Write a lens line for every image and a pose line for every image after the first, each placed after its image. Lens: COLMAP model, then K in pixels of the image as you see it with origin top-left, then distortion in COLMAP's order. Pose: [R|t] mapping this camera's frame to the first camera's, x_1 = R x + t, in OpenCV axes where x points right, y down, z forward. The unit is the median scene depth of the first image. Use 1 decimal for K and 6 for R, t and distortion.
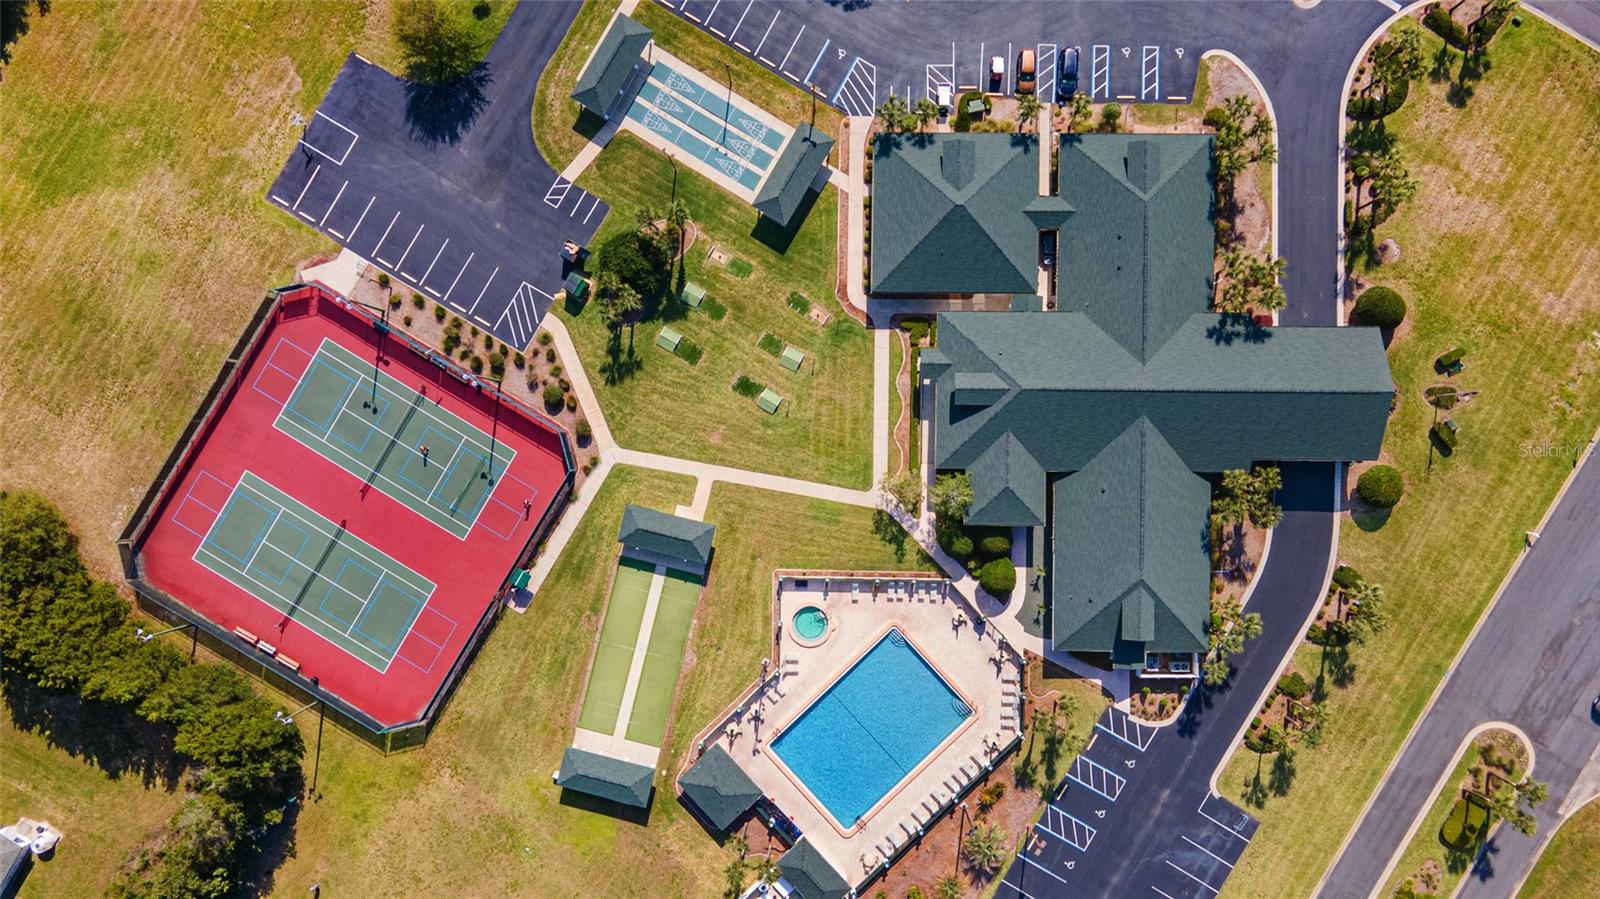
lens RADIAL K [[1116.1, 0, 800.2], [0, 1116.1, 443.1], [0, 0, 1]] dist [0.043117, 0.008009]
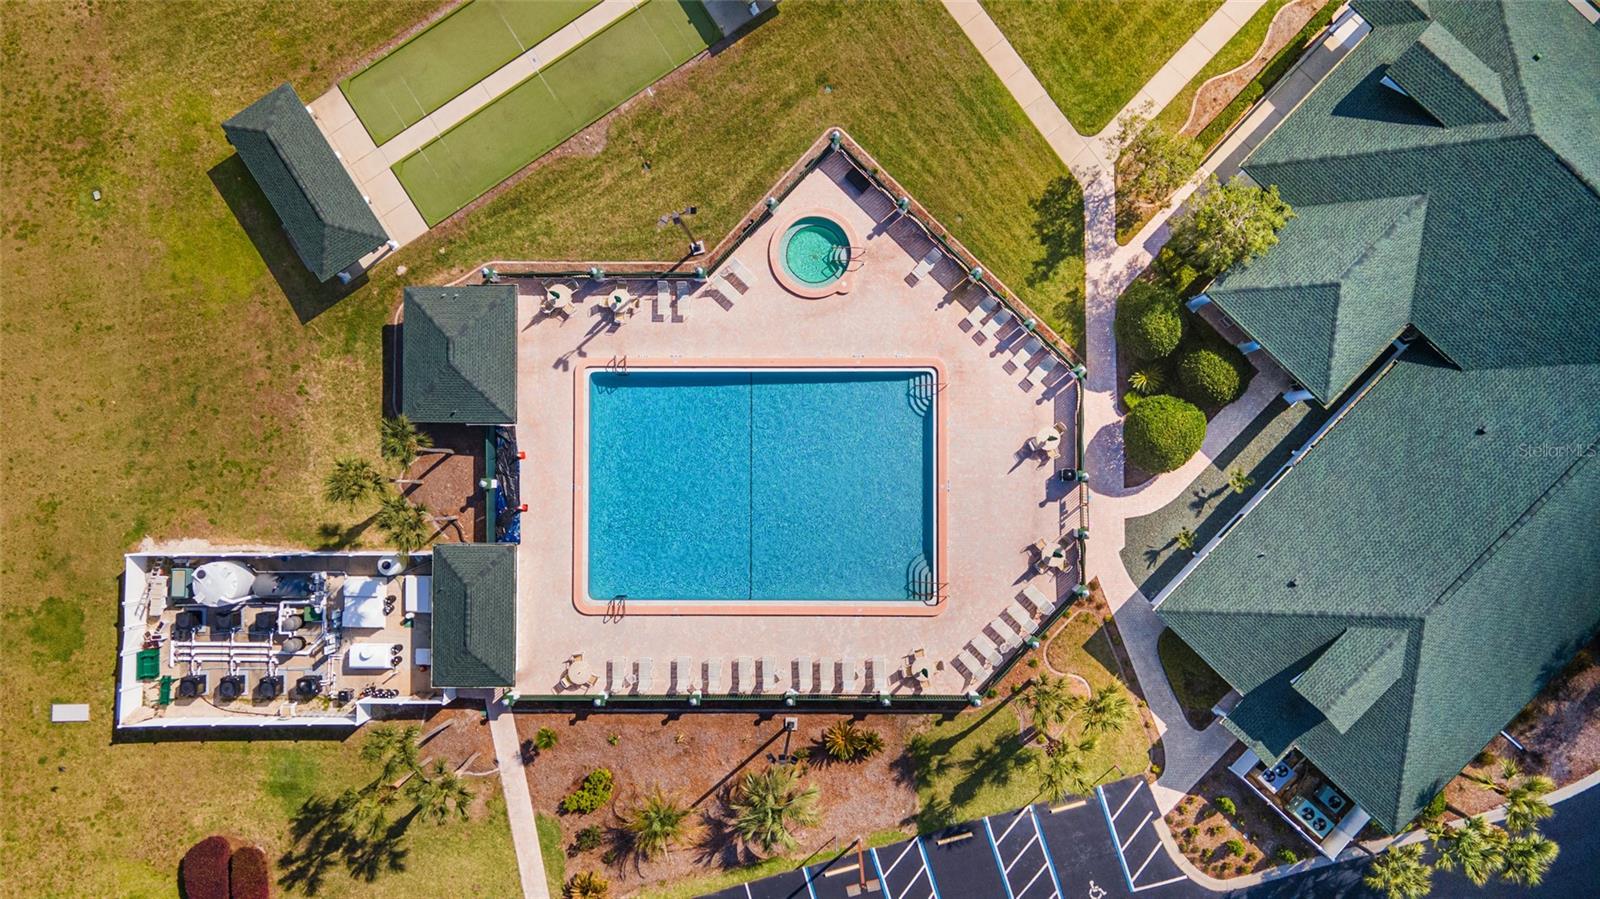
lens RADIAL K [[1116.1, 0, 793.5], [0, 1116.1, 461.9], [0, 0, 1]] dist [0.043117, 0.008009]
pose [[0.727947, 0.685624, -0.003636, 0.068409], [-0.685633, 0.727930, -0.005066, 0.240623], [-0.000827, 0.006181, 0.999981, 0.500278]]
